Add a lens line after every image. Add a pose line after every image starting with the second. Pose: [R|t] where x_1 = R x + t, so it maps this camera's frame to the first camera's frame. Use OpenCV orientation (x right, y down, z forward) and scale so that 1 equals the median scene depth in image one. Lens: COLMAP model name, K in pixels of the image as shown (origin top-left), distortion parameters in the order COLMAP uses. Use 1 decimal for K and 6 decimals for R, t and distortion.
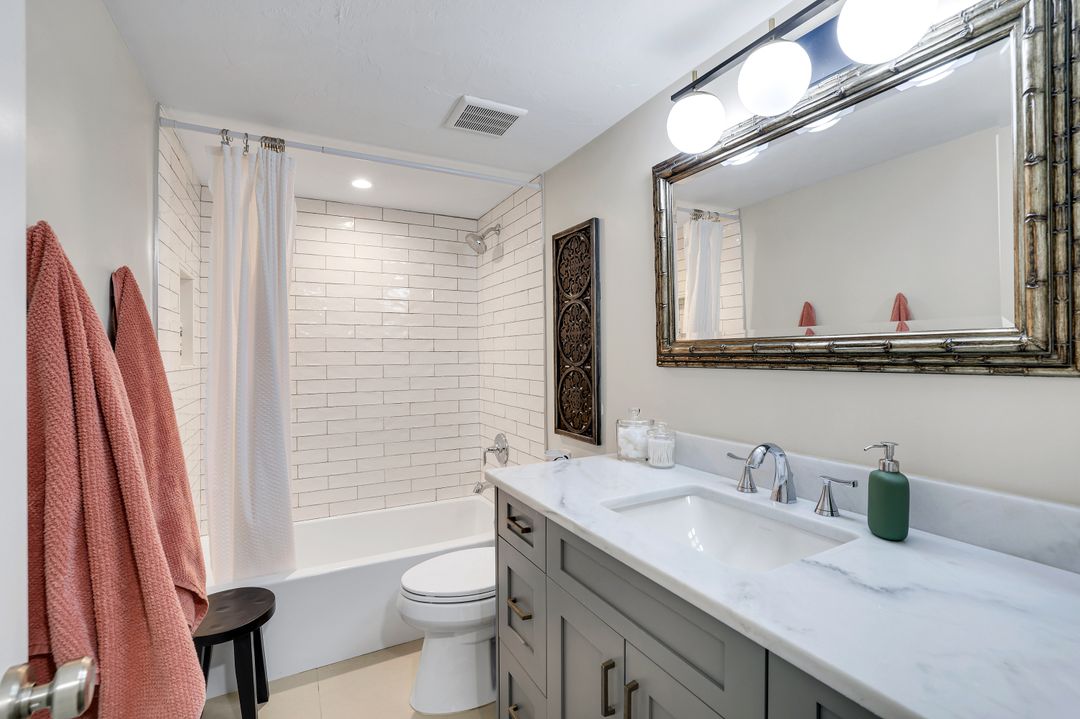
lens RADIAL K [[469.6, 0, 540.3], [0, 469.6, 358.9], [0, 0, 1]] dist [0.002927, 0.000592]
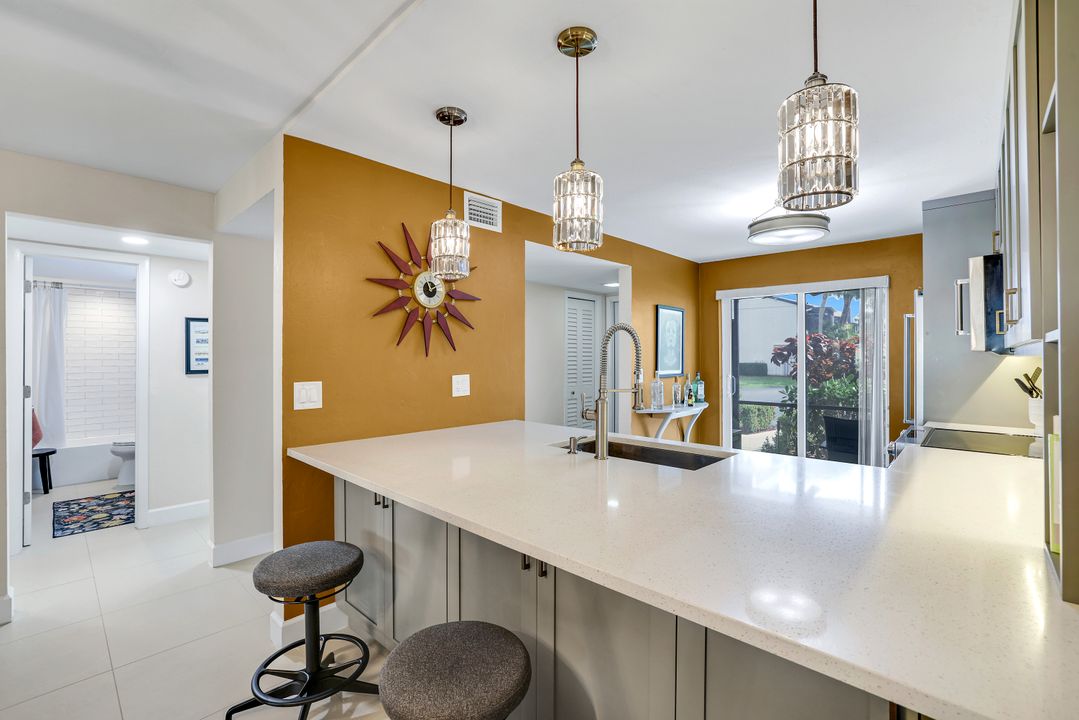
lens RADIAL K [[469.2, 0, 538.5], [0, 469.2, 359.2], [0, 0, 1]] dist [0.002927, 0.000592]
pose [[0.955310, 0.009164, 0.295465, 1.009587], [-0.009469, 0.999955, -0.000399, -0.042840], [-0.295455, -0.002417, 0.955354, -1.897685]]
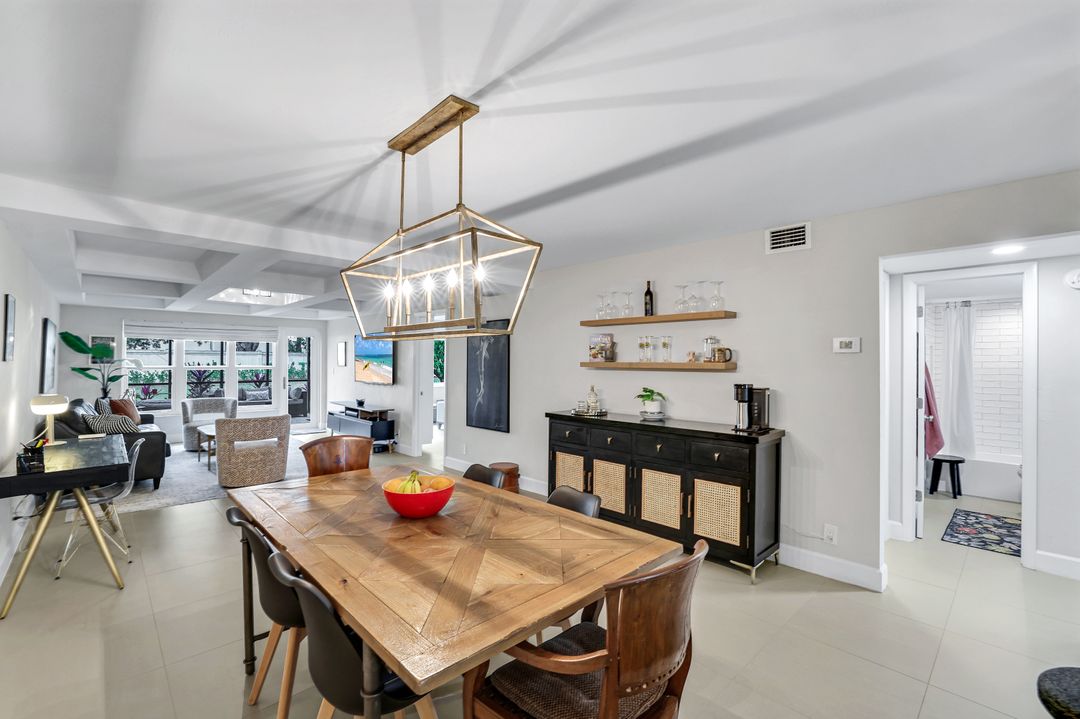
lens RADIAL K [[469.6, 0, 544.1], [0, 469.6, 355.9], [0, 0, 1]] dist [0.002927, 0.000592]
pose [[0.260331, -0.005170, -0.965506, 1.203977], [-0.013484, 0.999869, -0.008989, -0.060587], [0.965425, 0.015359, 0.260227, -1.748359]]
